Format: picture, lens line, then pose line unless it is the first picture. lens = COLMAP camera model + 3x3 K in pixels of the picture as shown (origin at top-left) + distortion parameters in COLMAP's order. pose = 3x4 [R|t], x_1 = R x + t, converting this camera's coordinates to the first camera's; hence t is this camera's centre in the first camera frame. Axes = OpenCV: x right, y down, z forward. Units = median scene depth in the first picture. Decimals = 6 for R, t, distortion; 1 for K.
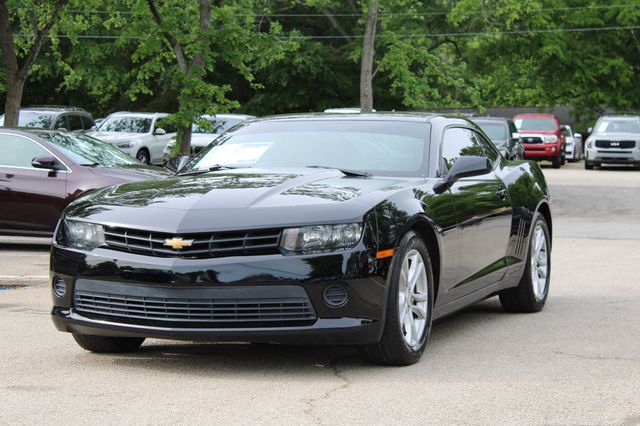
lens RADIAL K [[1635.1, 0, 319.7], [0, 1635.1, 212.1], [0, 0, 1]] dist [-0.002025, 0.000000]
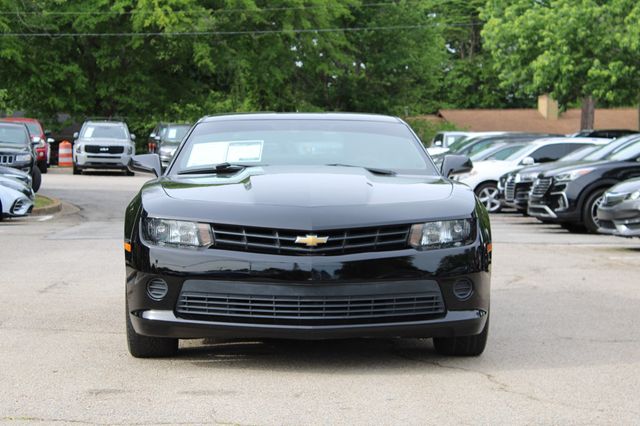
lens RADIAL K [[1635.1, 0, 319.6], [0, 1635.1, 213.5], [0, 0, 1]] dist [-0.002025, 0.000000]
pose [[0.912912, -0.007751, 0.408082, -0.426212], [0.009129, 0.999957, -0.001431, 0.003688], [-0.408053, 0.005031, 0.912944, 0.080094]]
